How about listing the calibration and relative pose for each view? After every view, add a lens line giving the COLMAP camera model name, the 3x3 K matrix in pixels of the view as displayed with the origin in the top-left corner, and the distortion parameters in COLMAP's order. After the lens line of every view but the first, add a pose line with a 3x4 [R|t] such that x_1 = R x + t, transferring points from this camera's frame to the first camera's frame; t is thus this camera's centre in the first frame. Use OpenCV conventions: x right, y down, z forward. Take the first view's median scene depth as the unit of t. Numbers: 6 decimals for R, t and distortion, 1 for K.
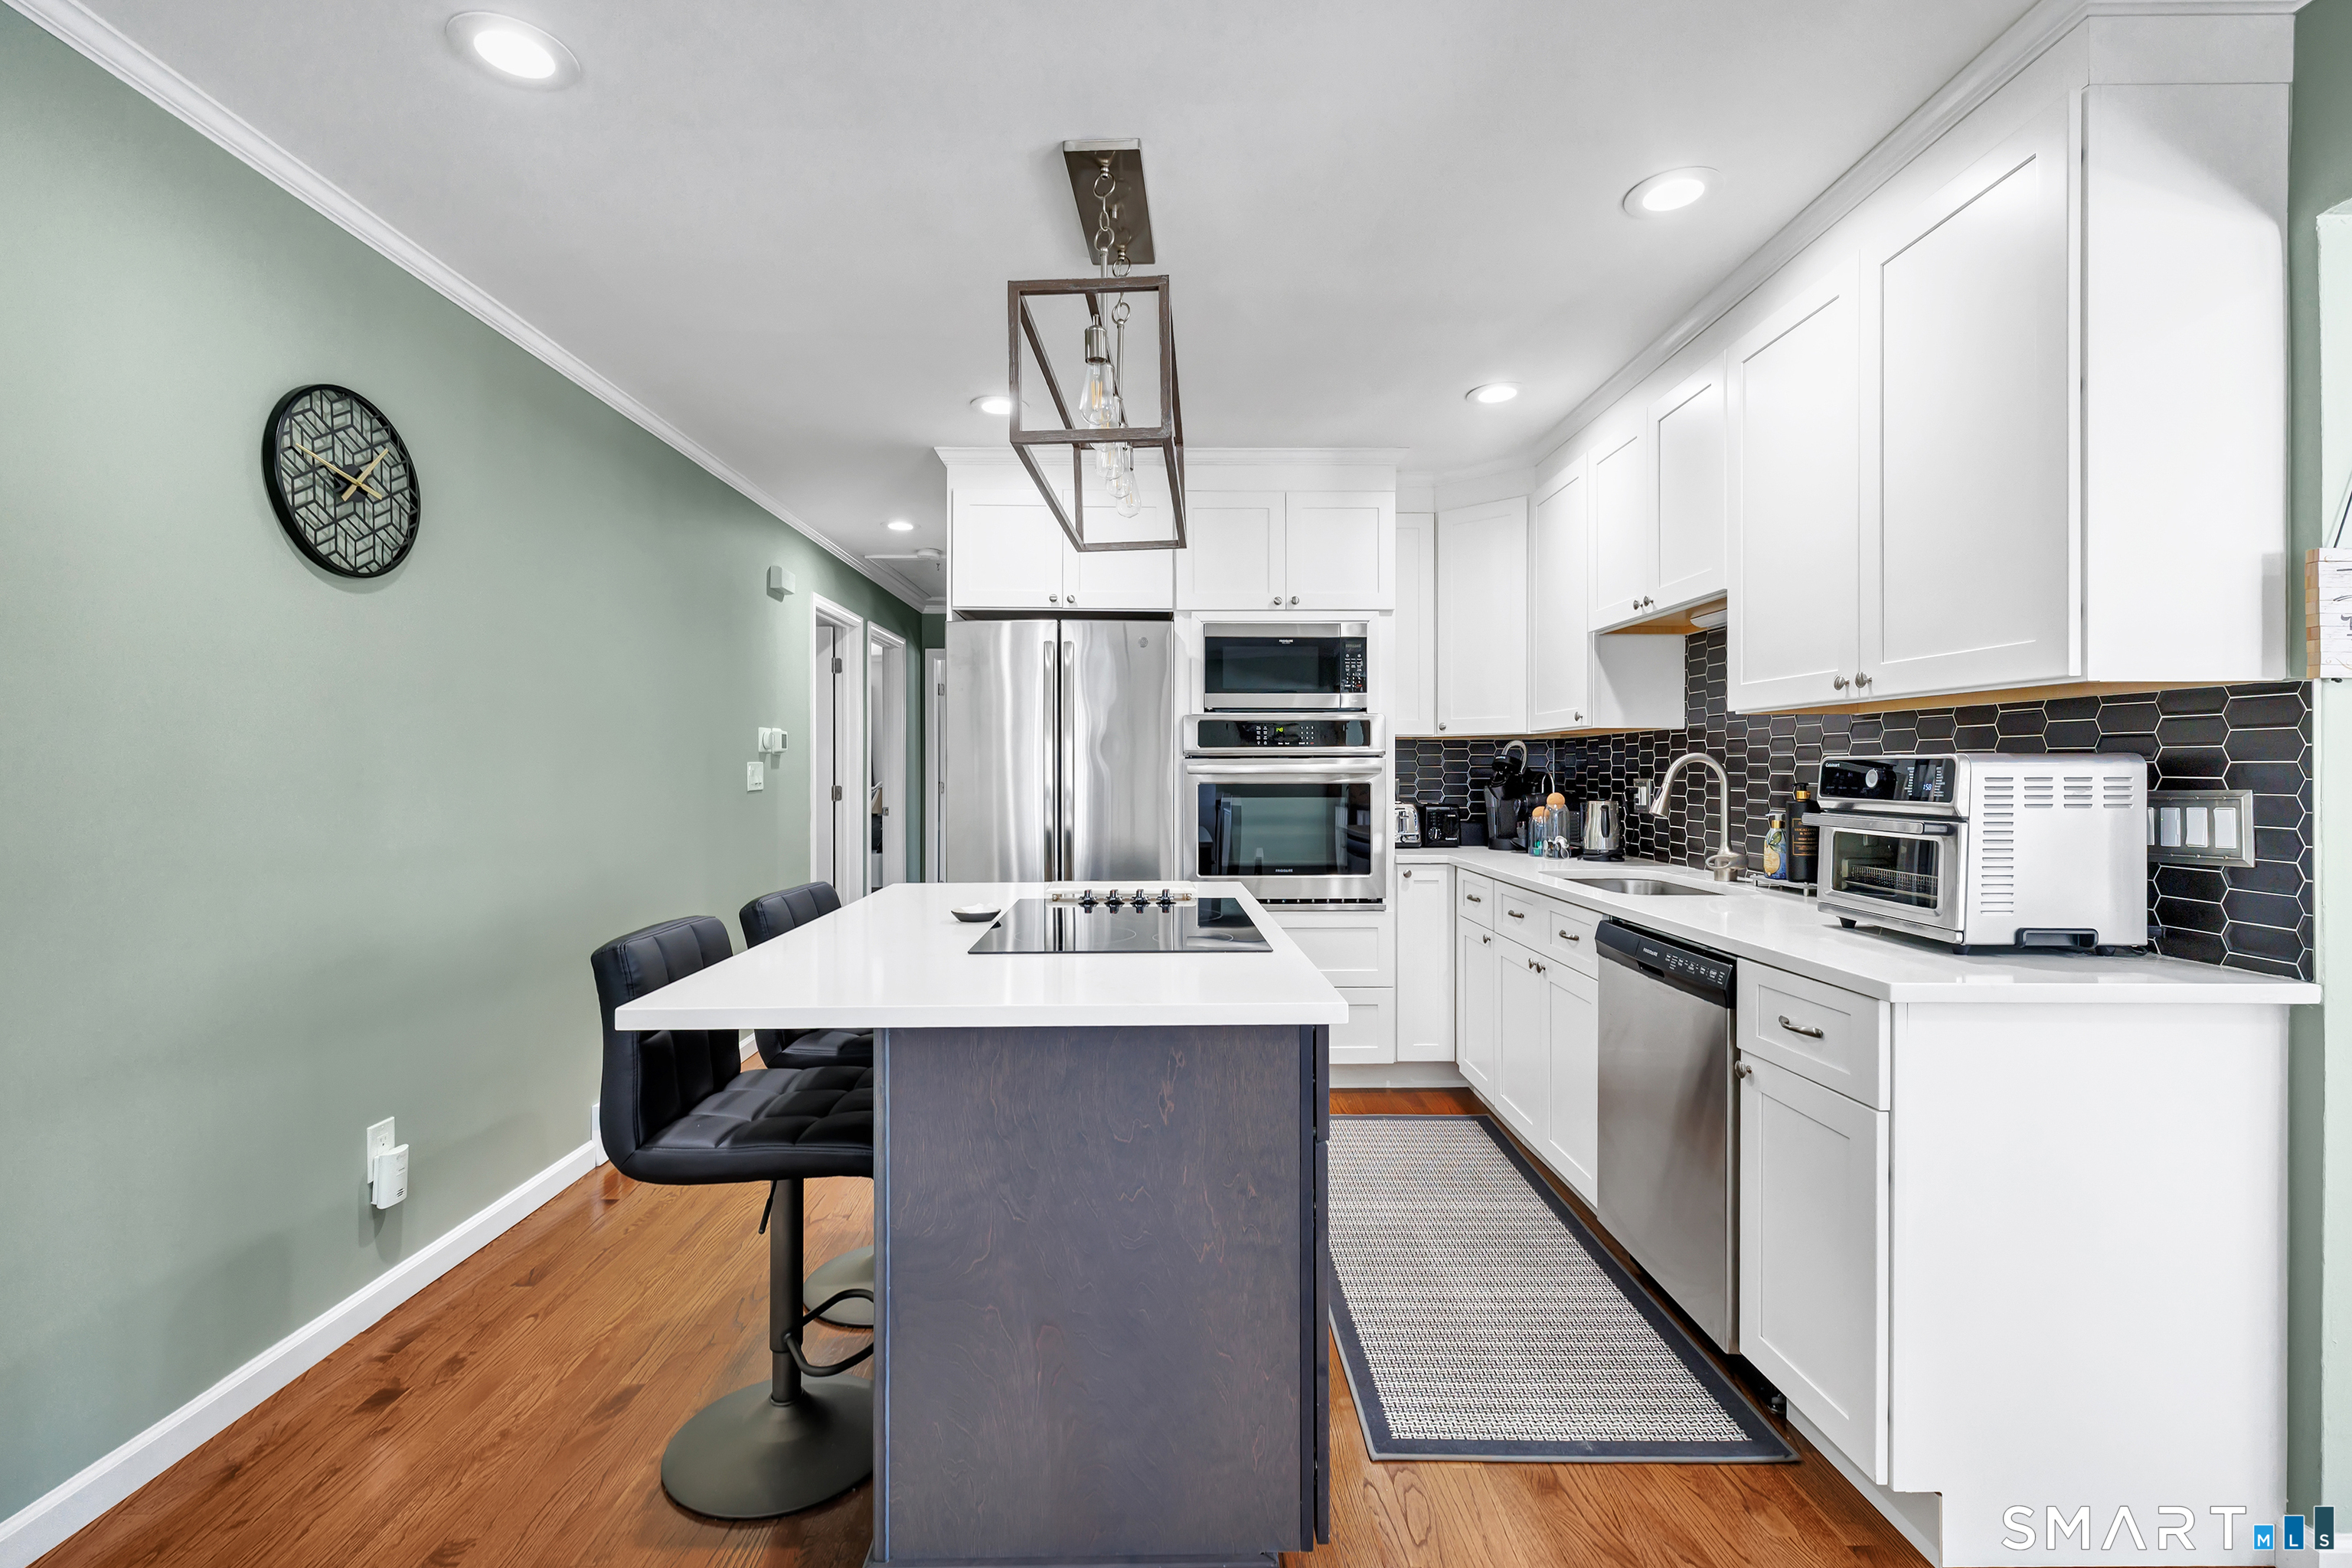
lens RADIAL K [[1088.1, 0, 1232.2], [0, 1088.1, 768.0], [0, 0, 1]] dist [-0.000015, 0.000042]
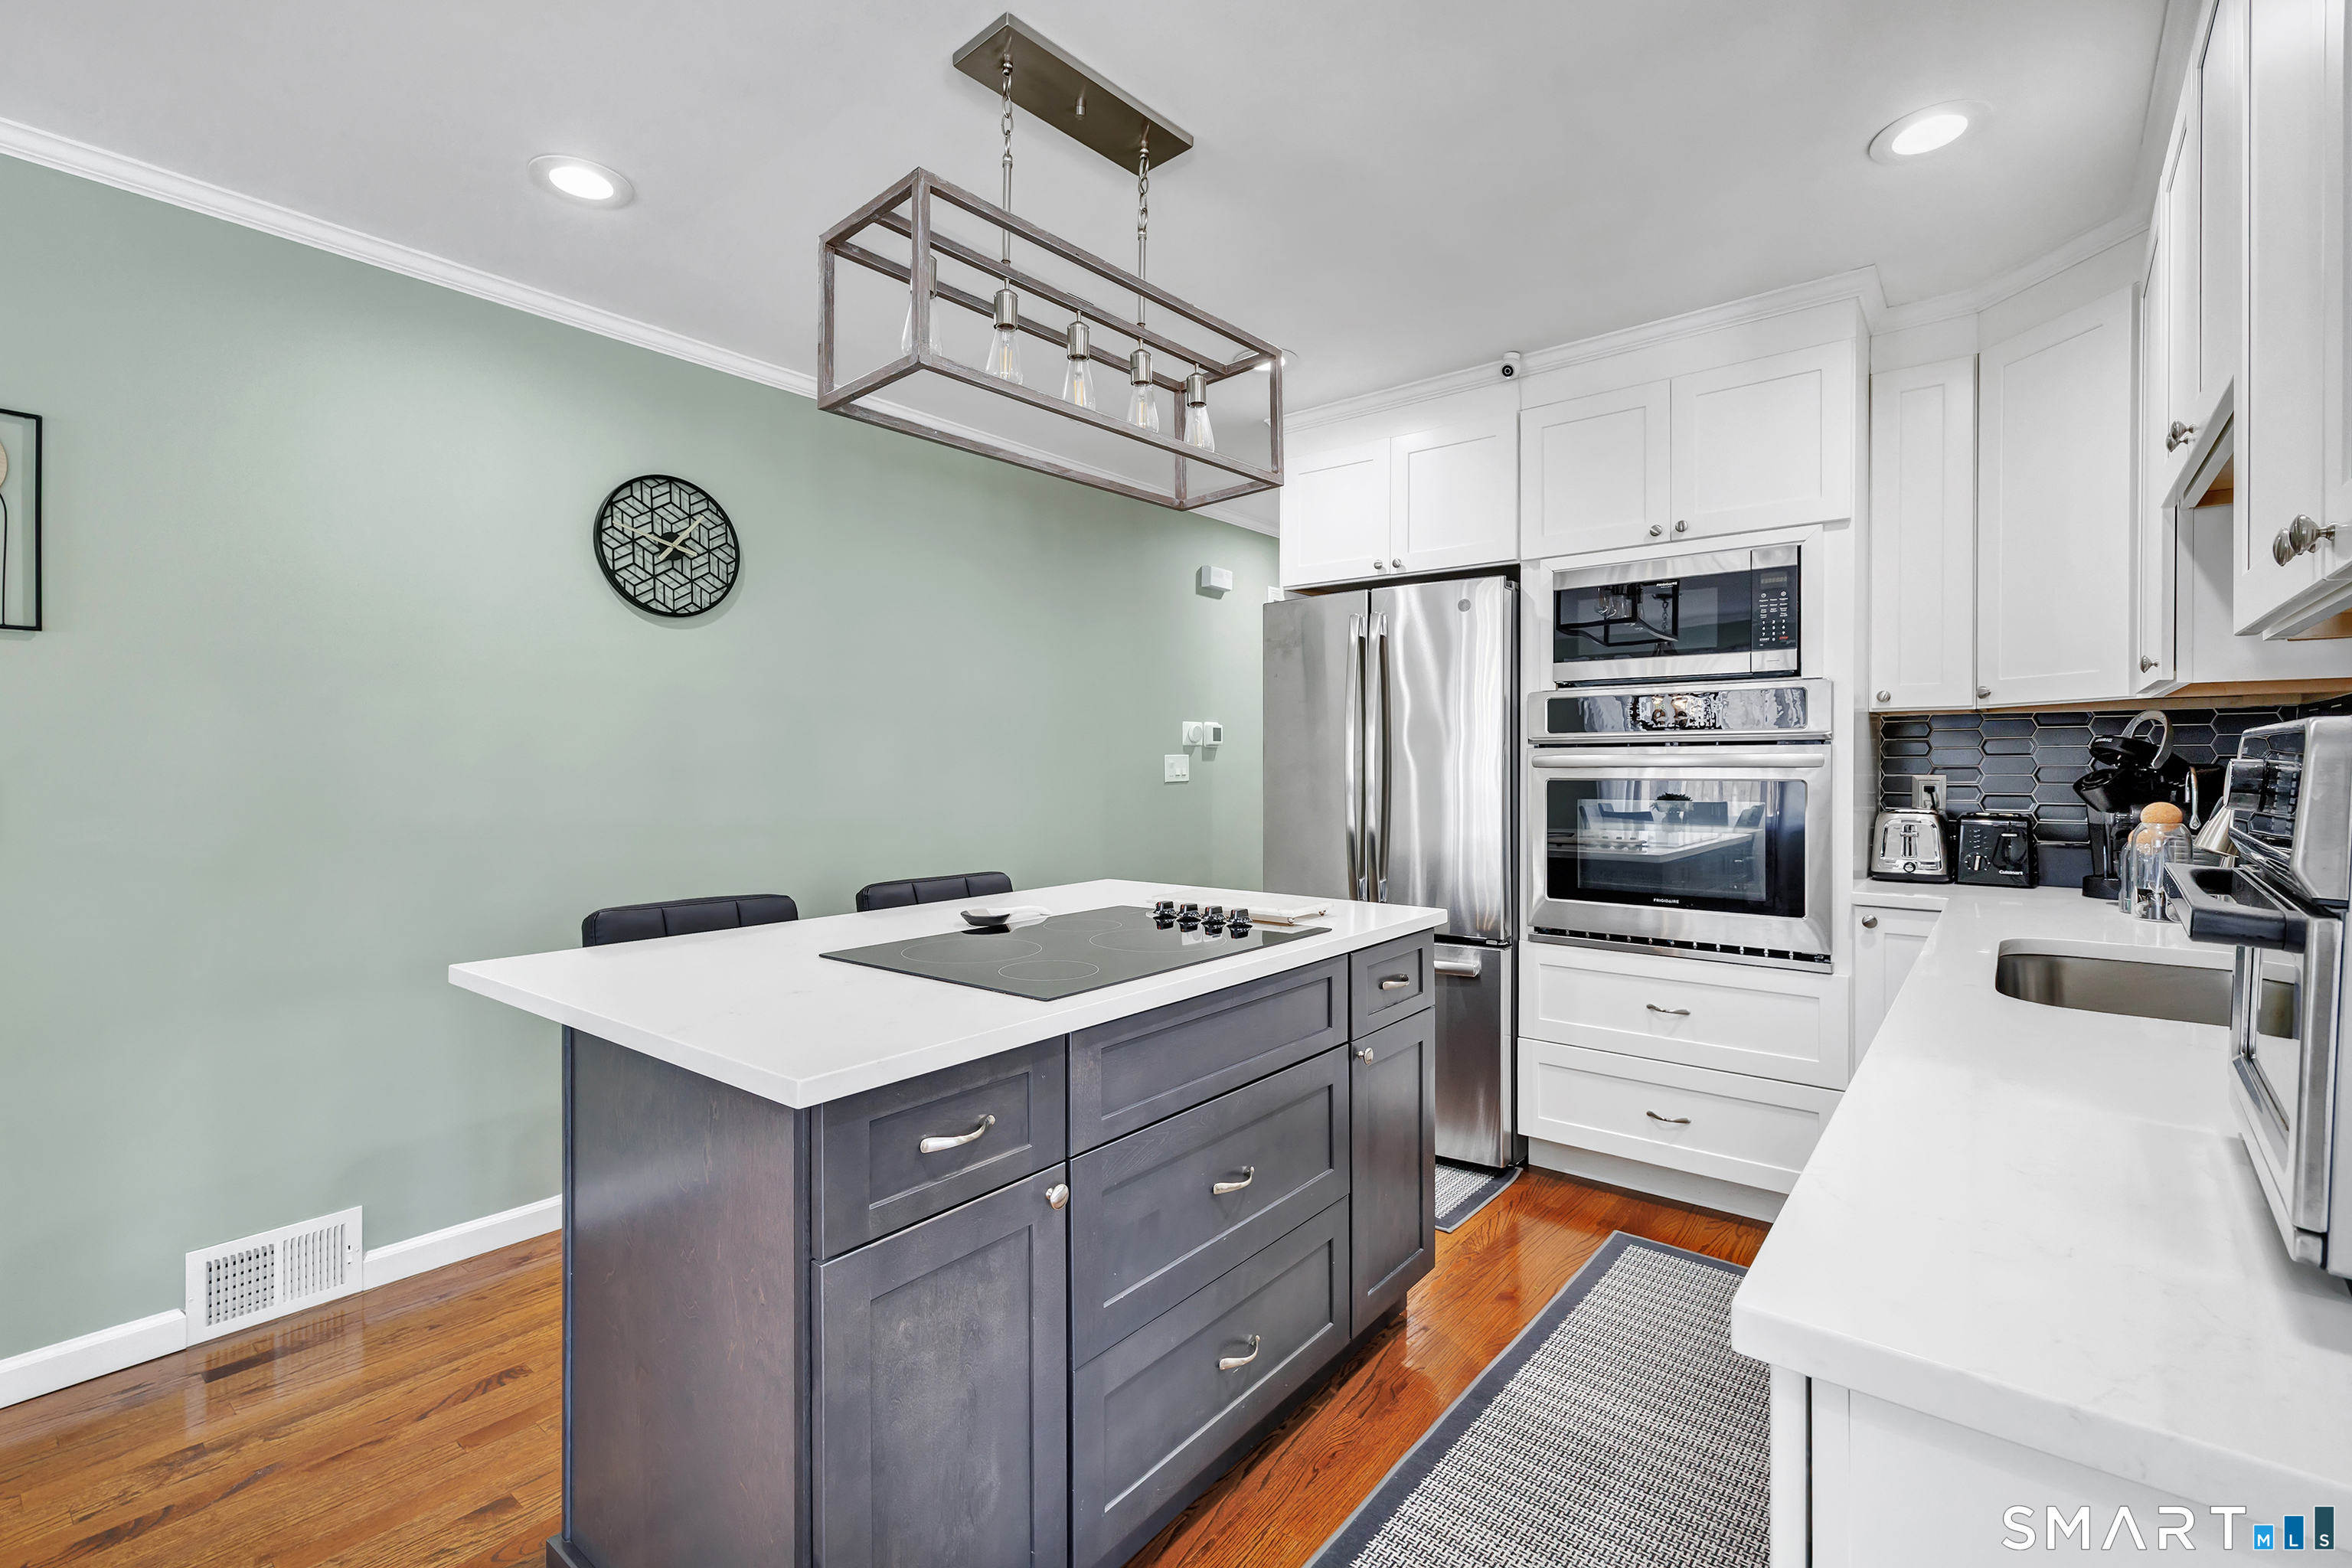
lens RADIAL K [[1098.6, 0, 1201.8], [0, 1098.6, 765.6], [0, 0, 1]] dist [0.000577, -0.000043]
pose [[0.736074, 0.000923, -0.676900, 0.403843], [0.002599, 0.999988, 0.004189, 0.000290], [0.676896, -0.004843, 0.736063, 0.320875]]
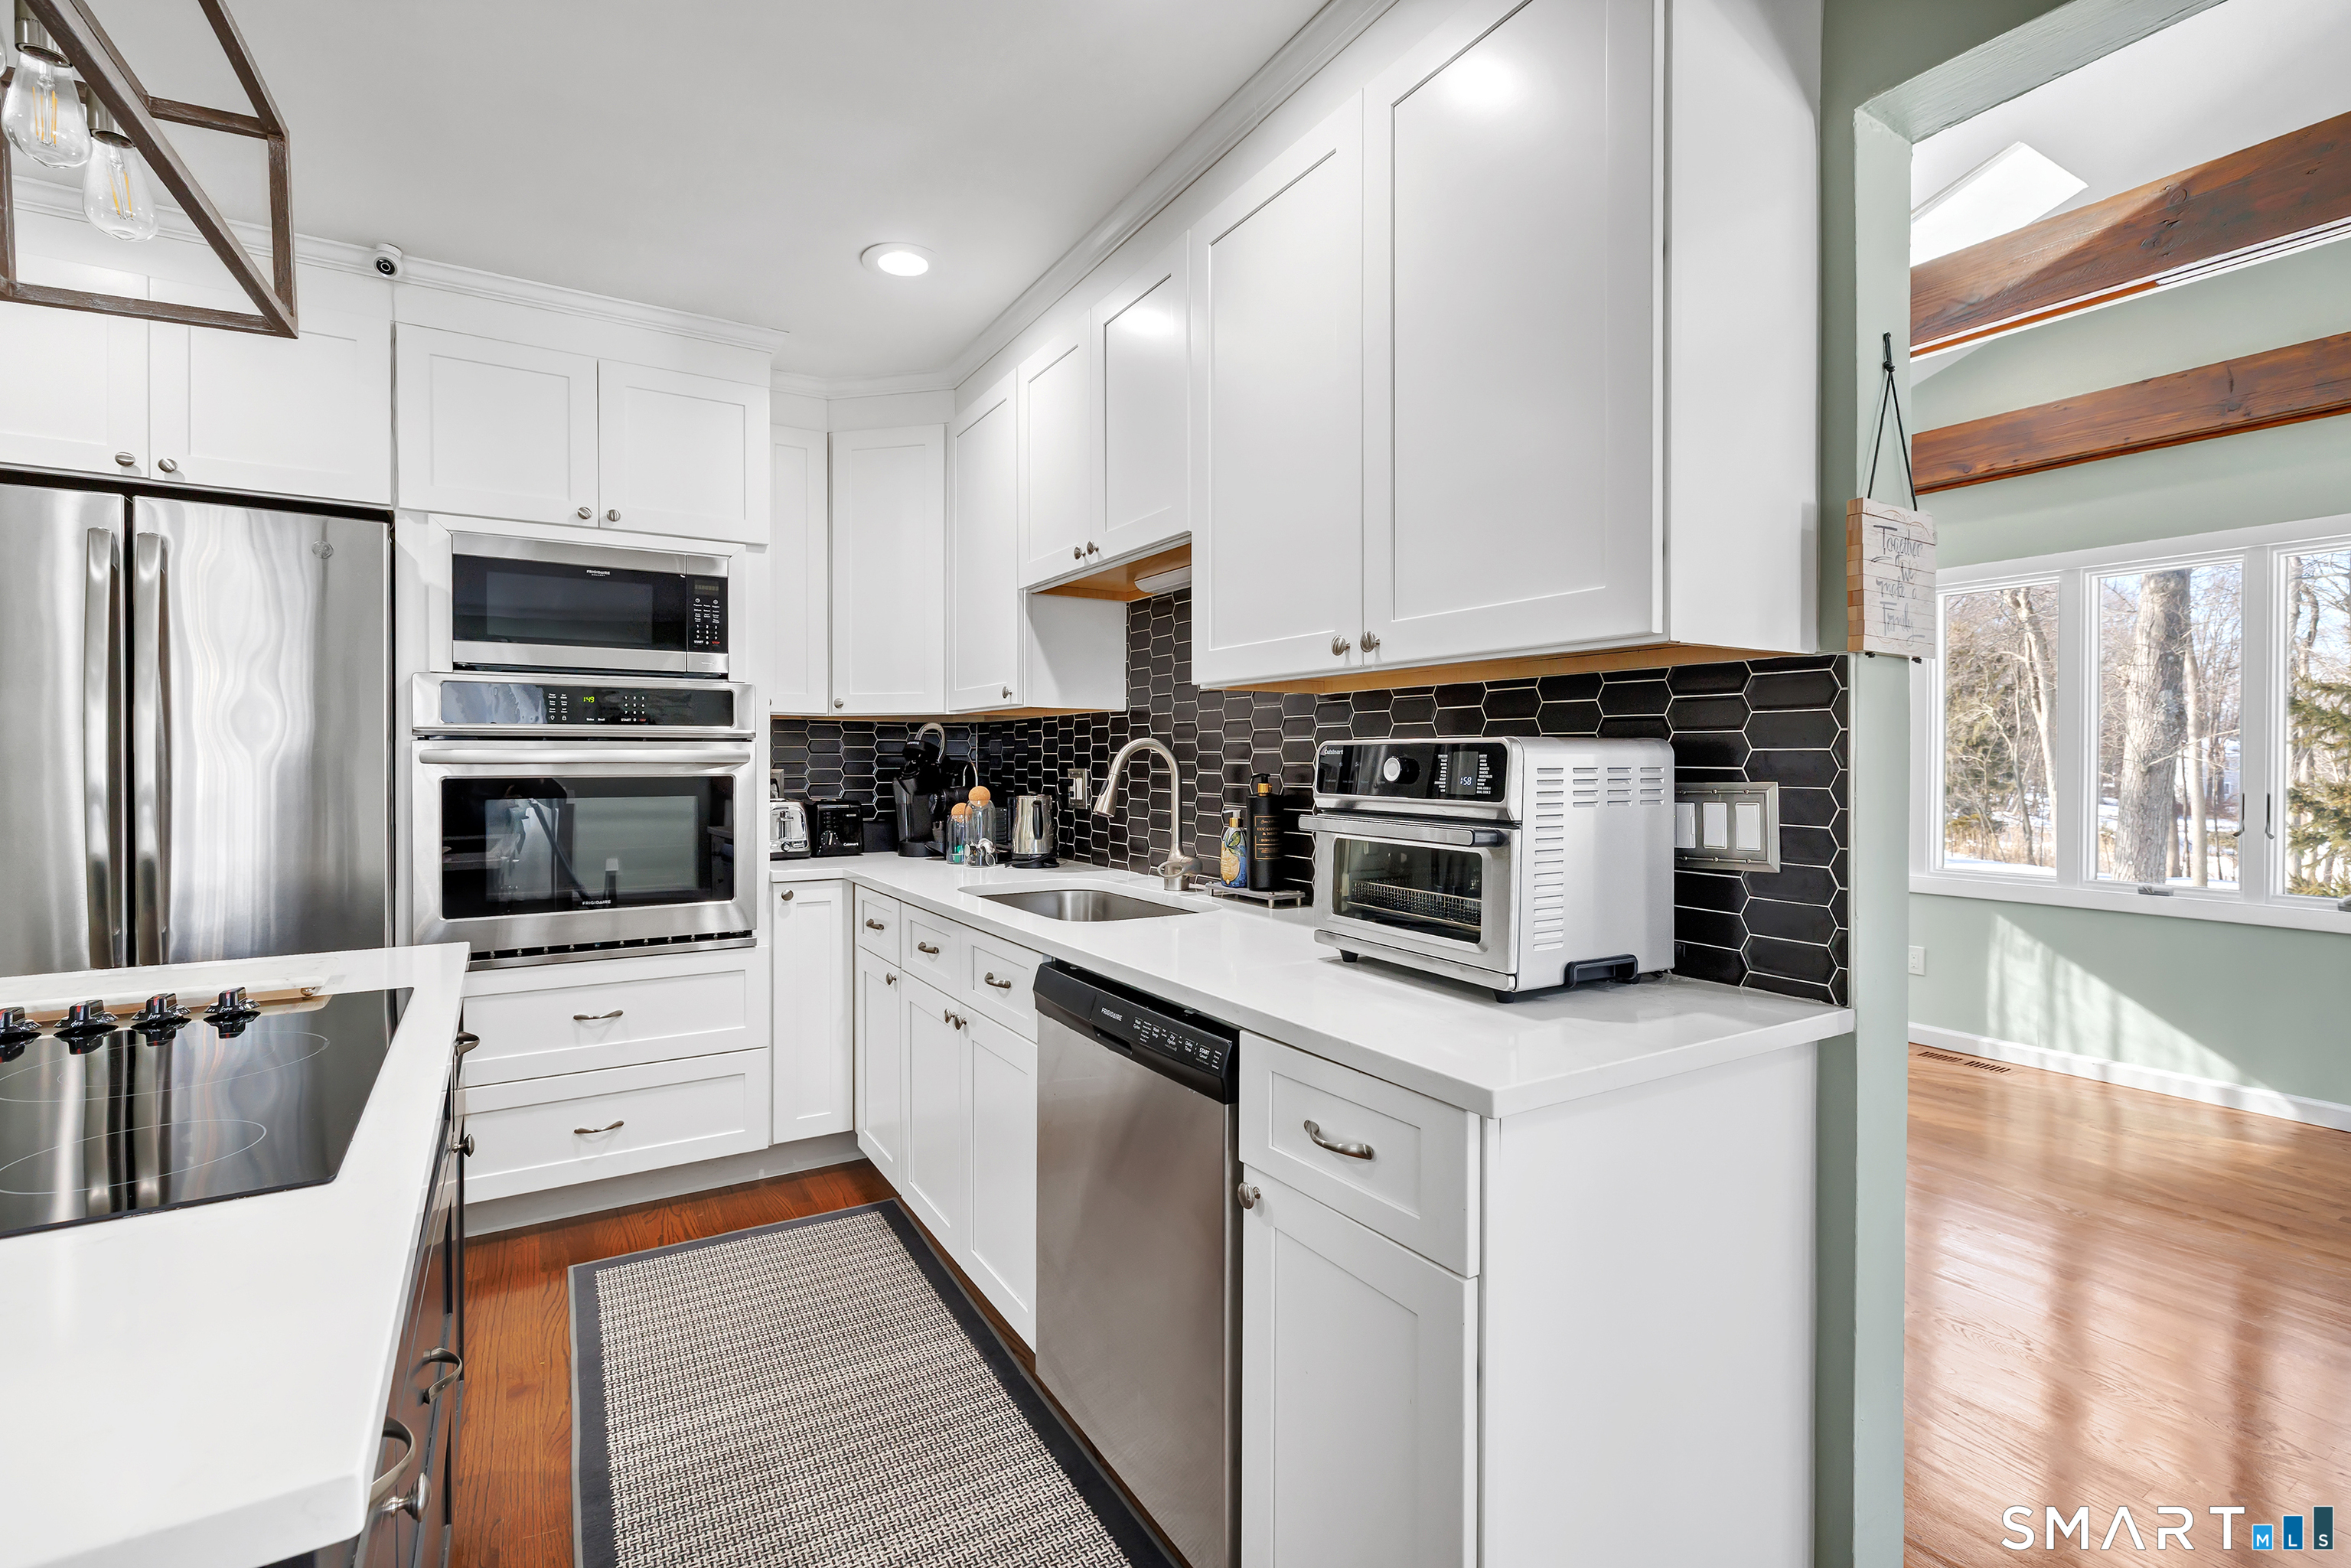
lens RADIAL K [[1026.3, 0, 1195.1], [0, 1026.3, 765.7], [0, 0, 1]] dist [0.003723, -0.000364]
pose [[0.878458, -0.001994, 0.477816, 0.089374], [-0.002108, 0.999965, 0.008048, 0.001018], [-0.477815, -0.008077, 0.878423, 0.307723]]
